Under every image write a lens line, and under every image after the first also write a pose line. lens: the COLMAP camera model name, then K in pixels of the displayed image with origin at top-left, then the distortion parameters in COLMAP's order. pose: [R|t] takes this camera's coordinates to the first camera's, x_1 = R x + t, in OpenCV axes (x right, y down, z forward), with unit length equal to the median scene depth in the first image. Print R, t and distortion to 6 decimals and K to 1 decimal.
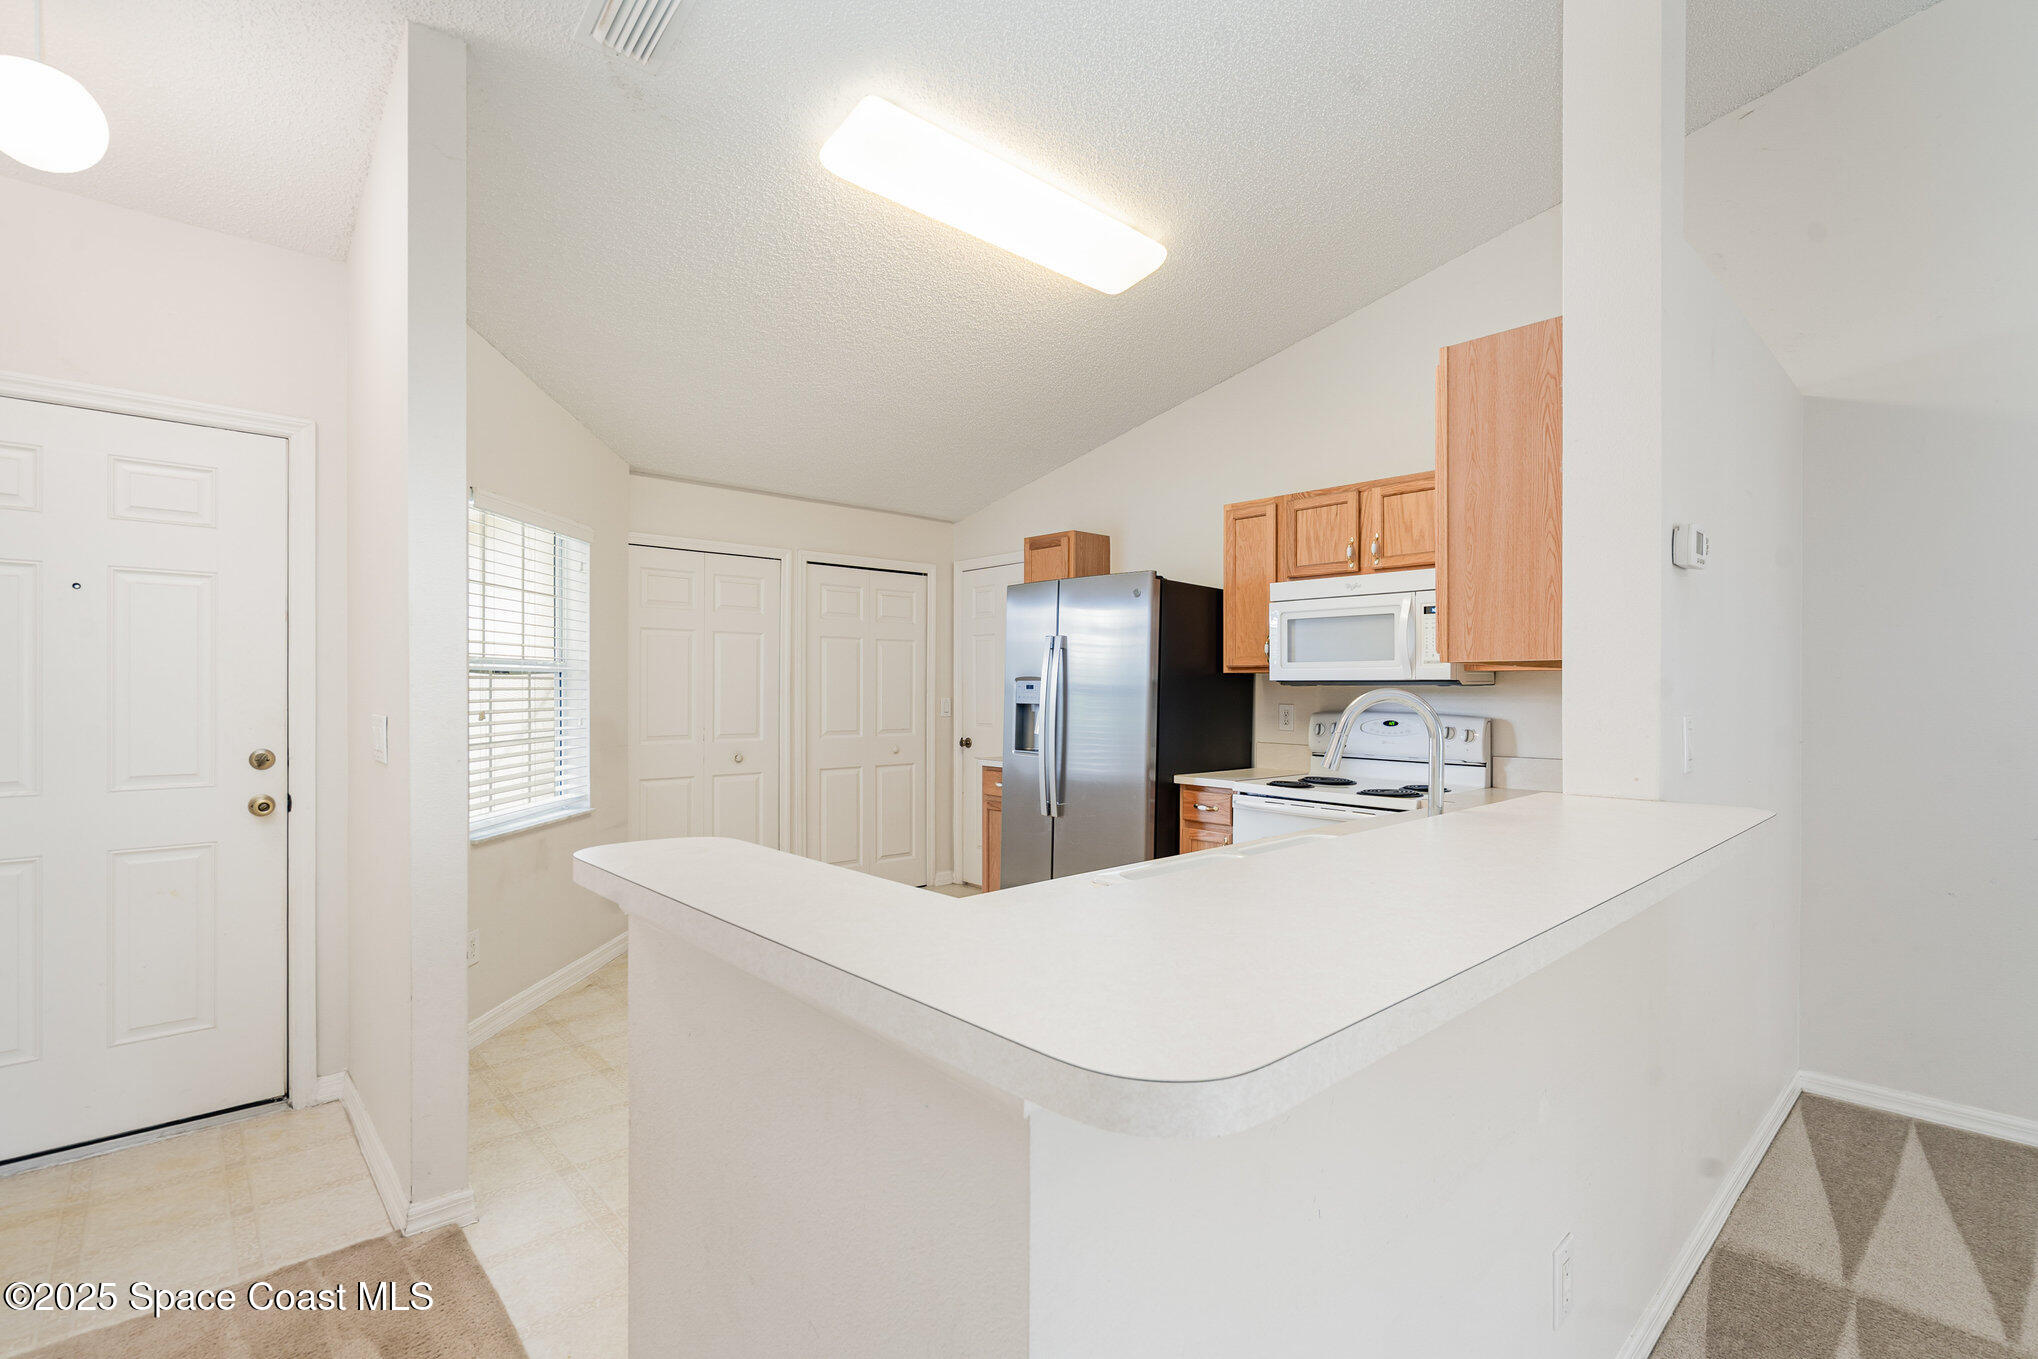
lens RADIAL K [[959.5, 0, 1019.0], [0, 959.5, 679.5], [0, 0, 1]] dist [-0.006958, 0.000253]
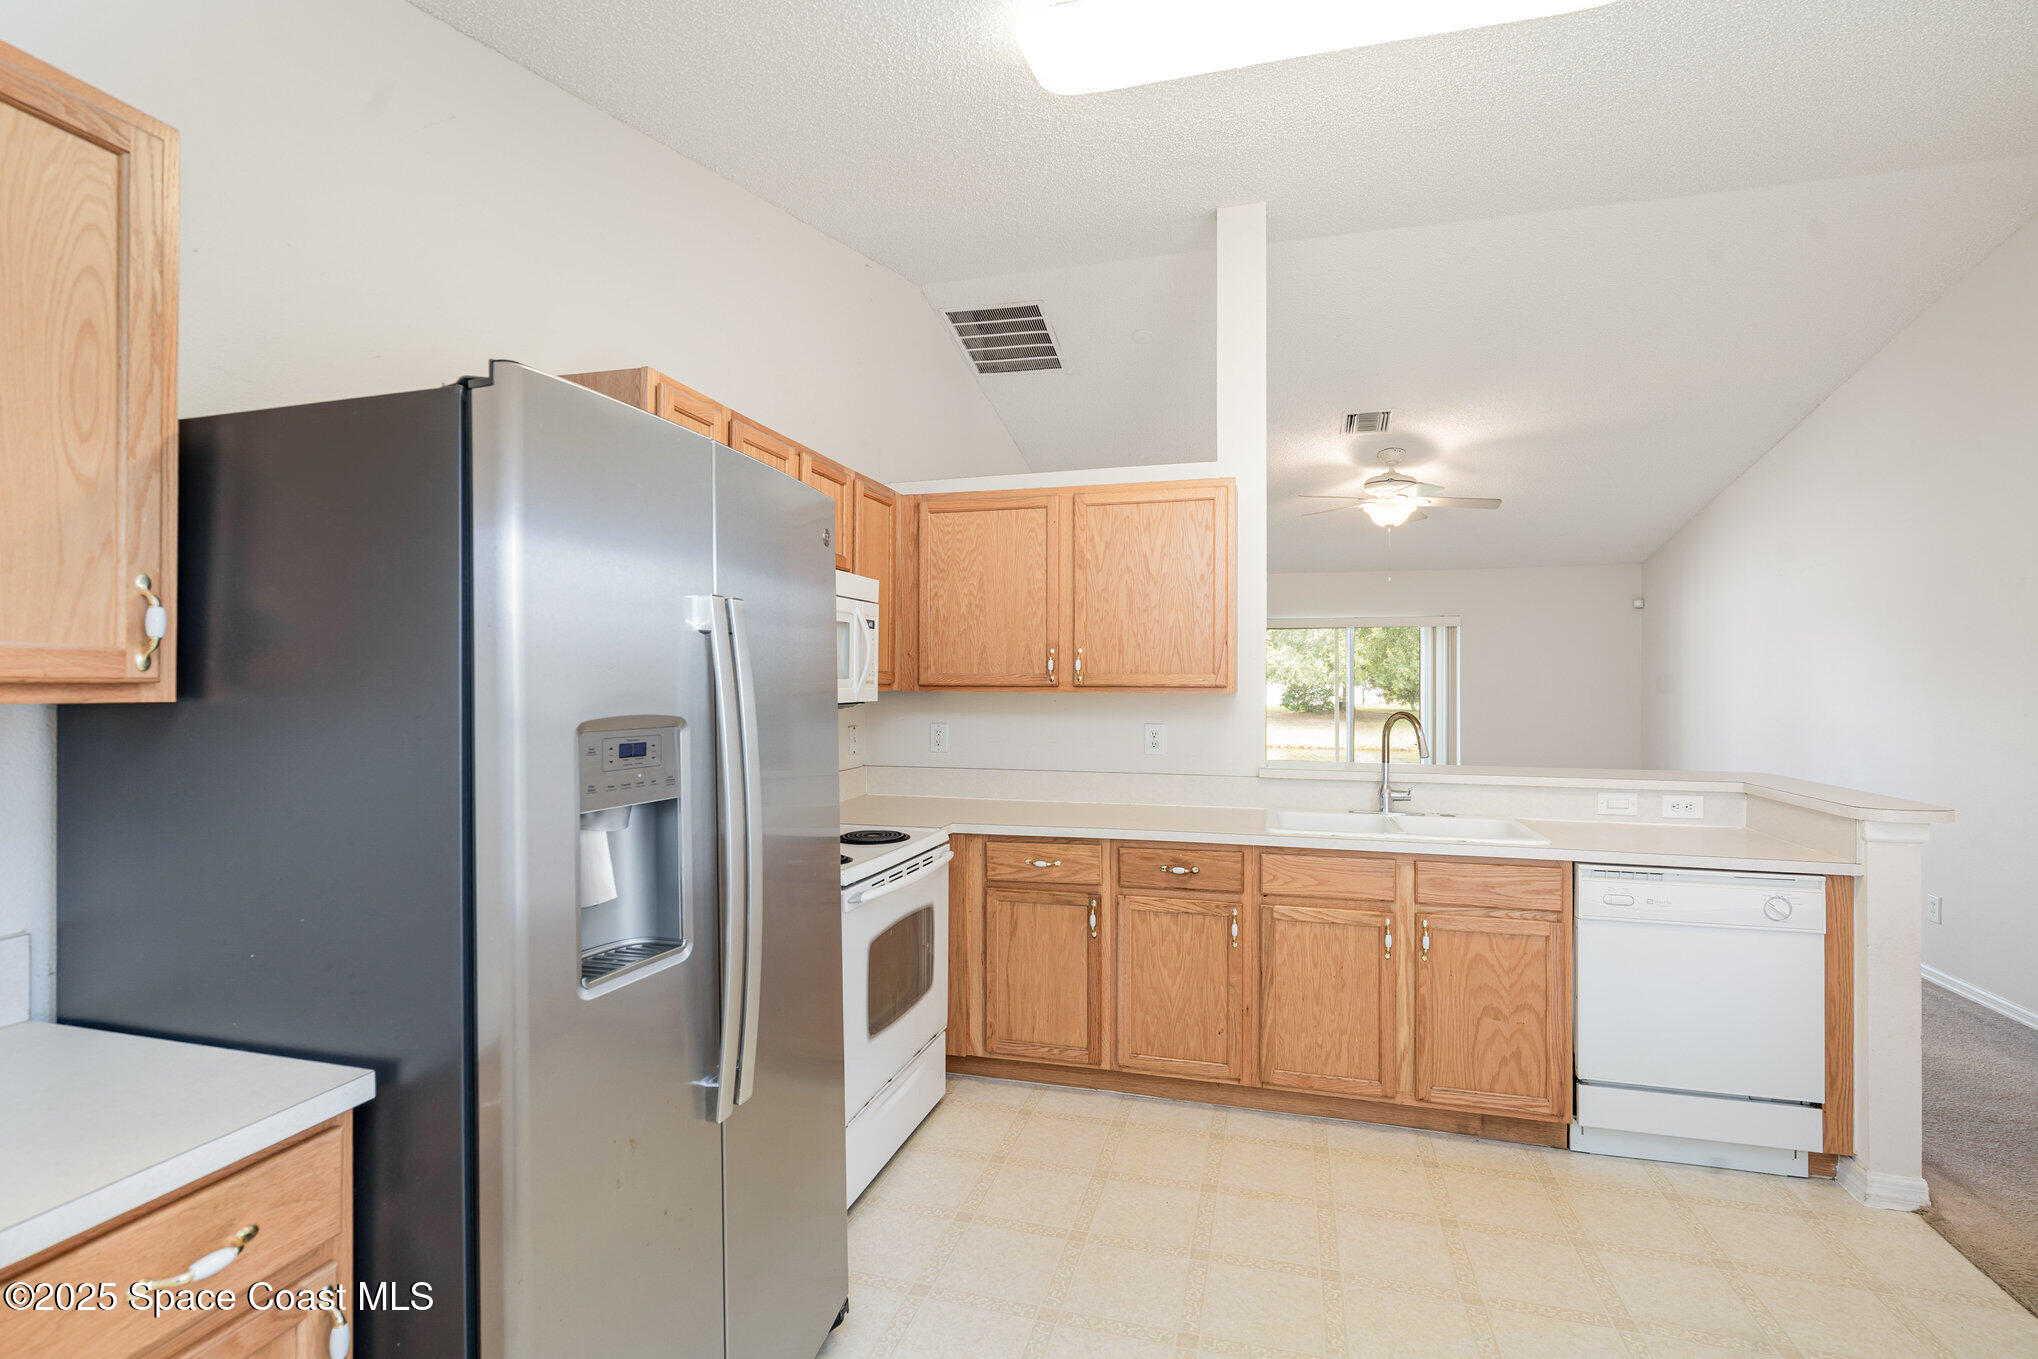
lens RADIAL K [[959.5, 0, 1019.0], [0, 959.5, 679.5], [0, 0, 1]] dist [-0.006958, 0.000253]
pose [[-0.533202, 0.001276, 0.845987, -0.348301], [-0.005573, 0.999972, -0.005021, -0.015516], [-0.845970, -0.007392, -0.533180, 1.172790]]
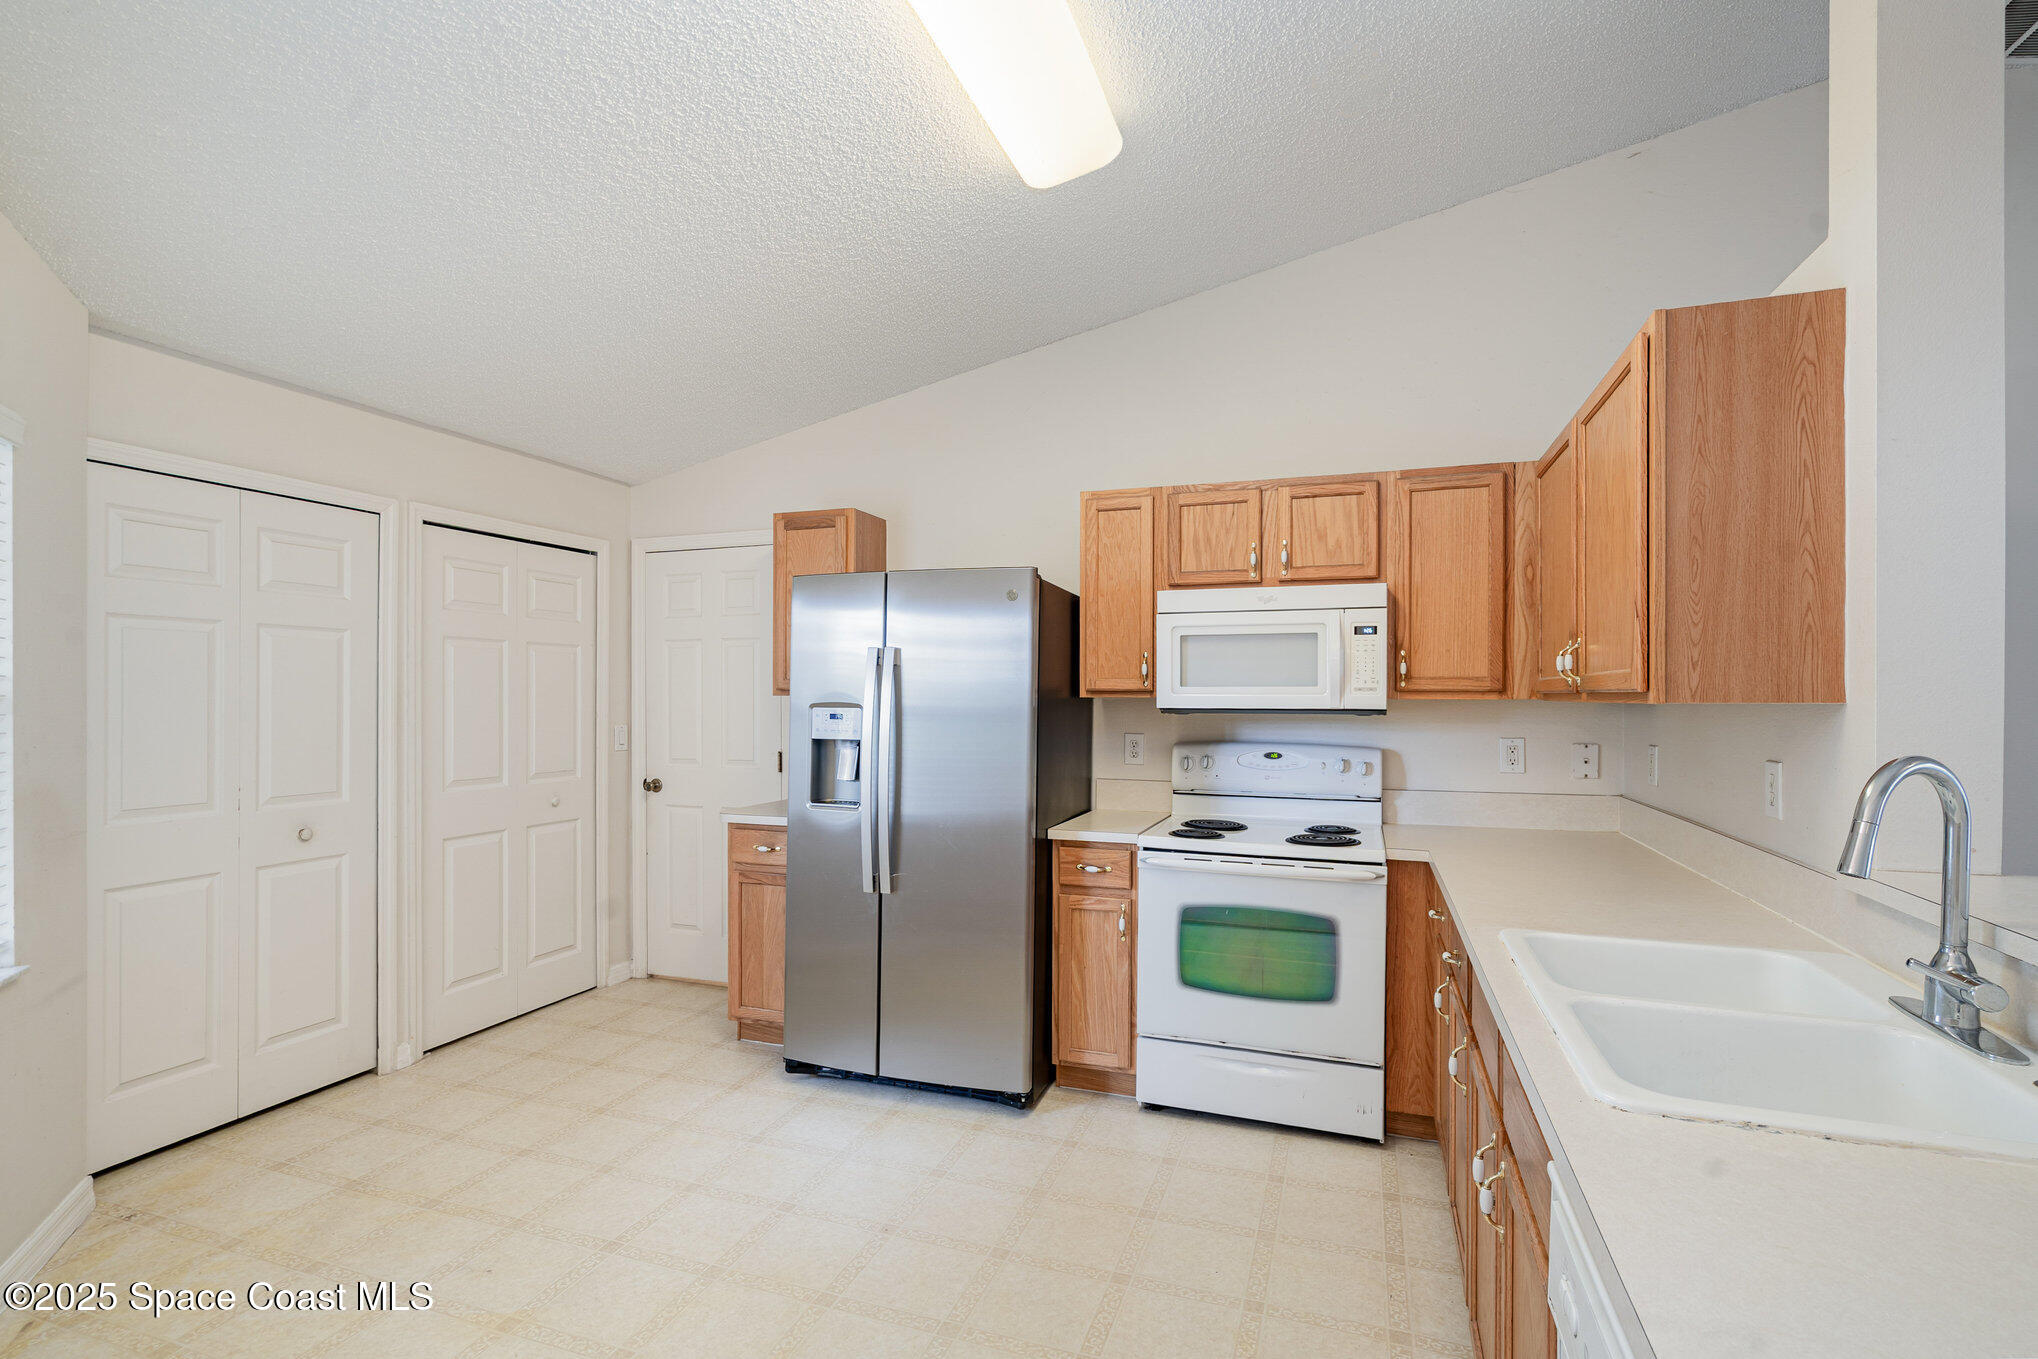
lens RADIAL K [[959.5, 0, 1019.0], [0, 959.5, 679.5], [0, 0, 1]] dist [-0.006958, 0.000253]
pose [[0.878996, 0.005366, 0.476799, -0.236293], [-0.003613, 0.999983, -0.004594, -0.019067], [-0.476815, 0.002316, 0.879000, 0.323488]]
